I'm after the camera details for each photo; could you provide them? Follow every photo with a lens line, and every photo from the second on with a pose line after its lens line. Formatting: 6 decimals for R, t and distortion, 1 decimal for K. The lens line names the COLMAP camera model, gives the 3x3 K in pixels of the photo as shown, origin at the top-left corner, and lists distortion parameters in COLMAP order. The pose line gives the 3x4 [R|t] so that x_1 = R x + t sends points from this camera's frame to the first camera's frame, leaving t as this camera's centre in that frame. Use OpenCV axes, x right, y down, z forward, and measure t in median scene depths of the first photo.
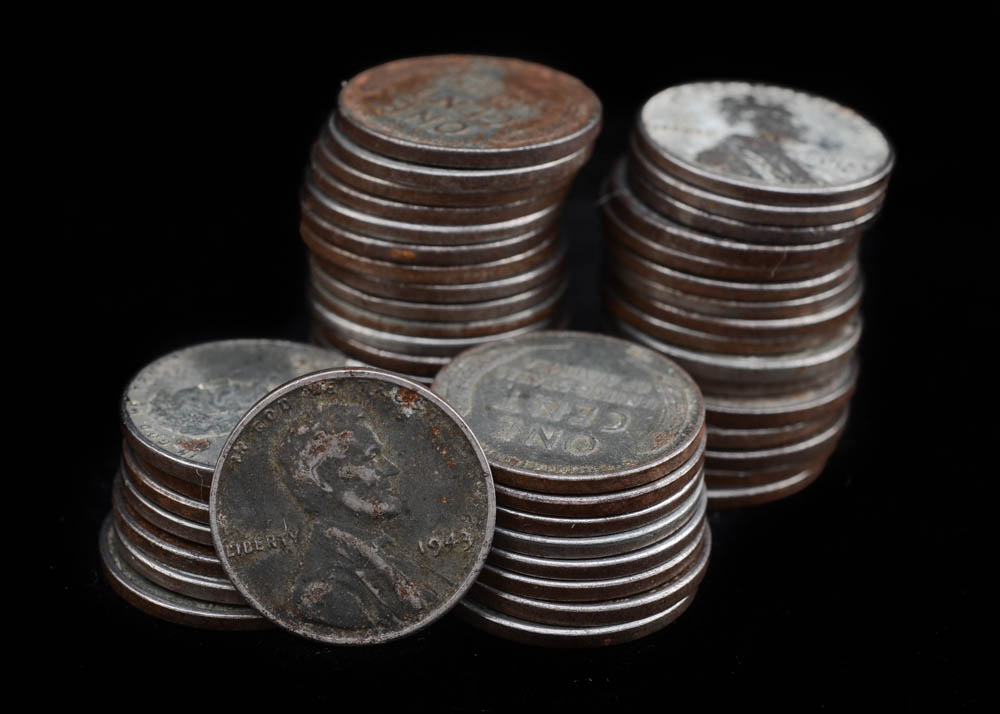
lens RADIAL K [[2705.2, 0, 500.0], [0, 2705.2, 357.0], [0, 0, 1]] dist [0.057809, -0.013764]
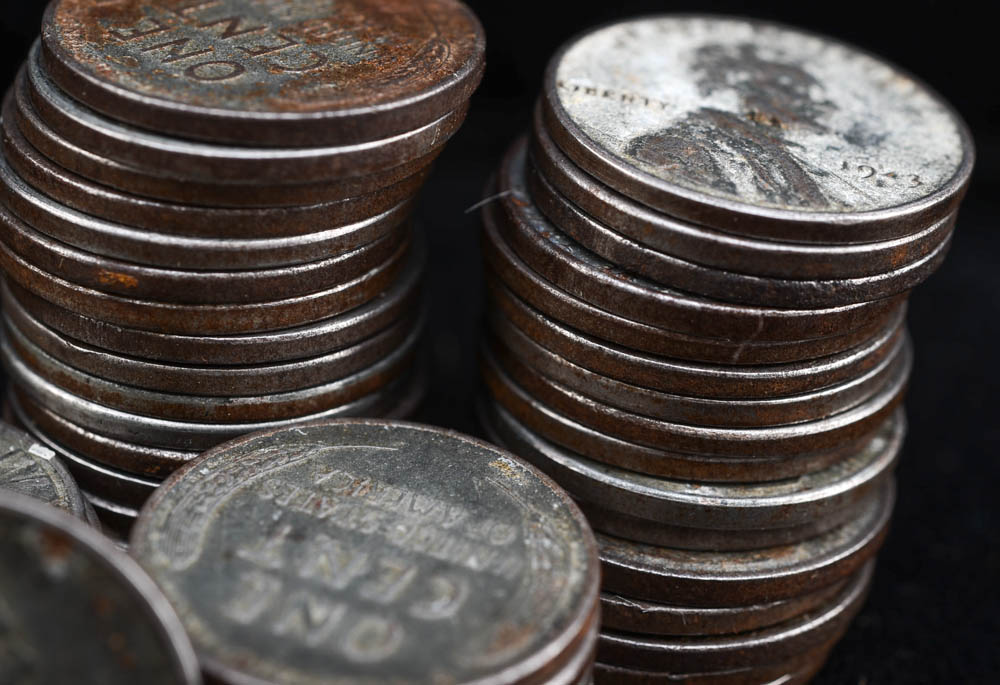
lens RADIAL K [[2873.2, 0, 500.0], [0, 2873.2, 342.5], [0, 0, 1]] dist [-0.000751, -0.489090]
pose [[0.995391, 0.070943, -0.064524, 0.089358], [-0.069040, 0.997124, 0.031251, -0.049513], [0.066556, -0.026652, 0.997427, 0.375544]]
